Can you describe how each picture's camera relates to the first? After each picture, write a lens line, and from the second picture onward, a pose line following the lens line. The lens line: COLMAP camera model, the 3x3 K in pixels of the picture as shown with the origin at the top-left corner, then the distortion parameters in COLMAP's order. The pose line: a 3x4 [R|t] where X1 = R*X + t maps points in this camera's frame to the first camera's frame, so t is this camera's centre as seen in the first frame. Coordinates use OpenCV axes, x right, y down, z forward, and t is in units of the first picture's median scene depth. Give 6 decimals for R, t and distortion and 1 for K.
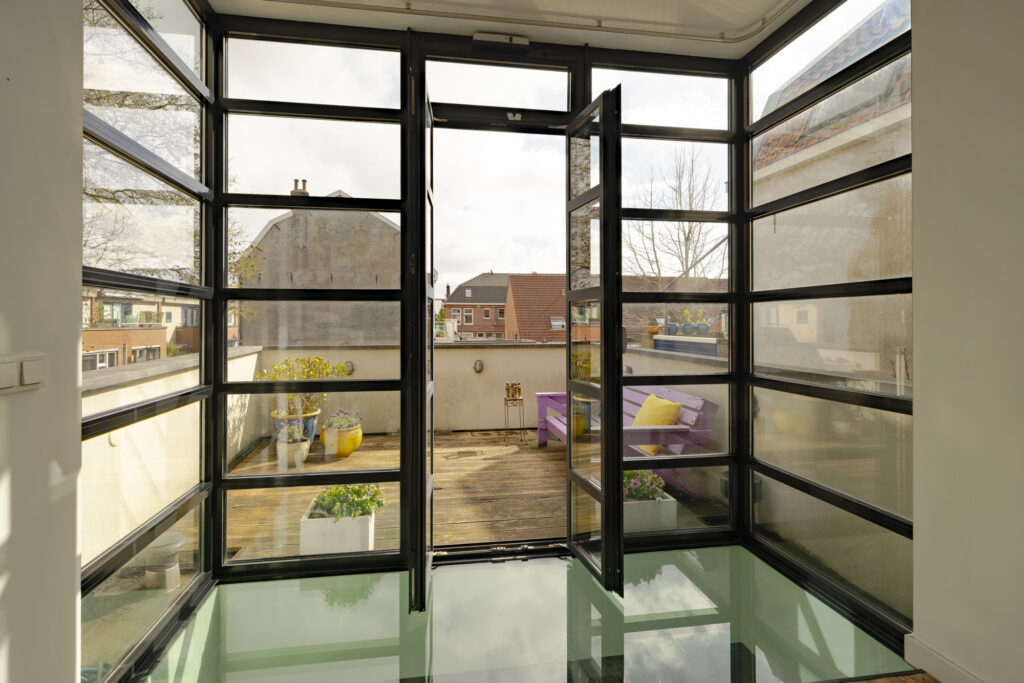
lens RADIAL K [[454.6, 0, 519.4], [0, 454.6, 336.2], [0, 0, 1]] dist [-0.001224, 0.001122]
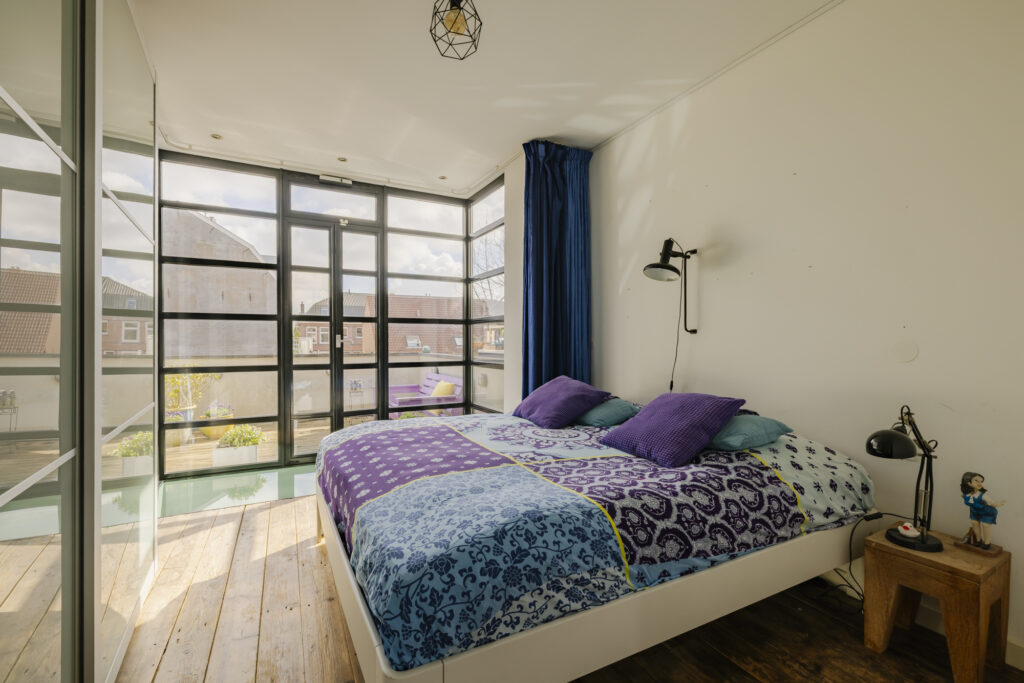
lens RADIAL K [[454.6, 0, 507.0], [0, 454.6, 360.3], [0, 0, 1]] dist [-0.001224, 0.001122]
pose [[0.964439, -0.005912, 0.264240, 0.014692], [0.003944, 0.999960, 0.007977, 0.007350], [-0.264276, -0.006651, 0.964424, -0.103661]]
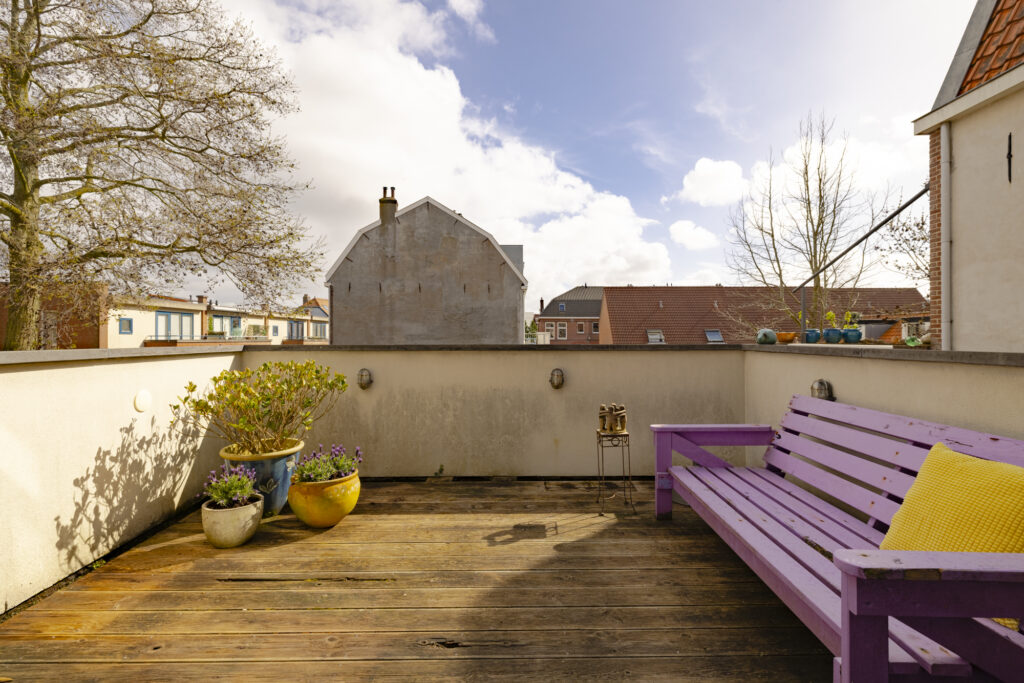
lens RADIAL K [[454.6, 0, 544.2], [0, 454.6, 350.2], [0, 0, 1]] dist [-0.001224, 0.001122]
pose [[0.987966, 0.003127, -0.154641, -0.002249], [-0.003874, 0.999982, -0.004528, 0.007175], [0.154624, 0.005073, 0.987960, 0.090594]]
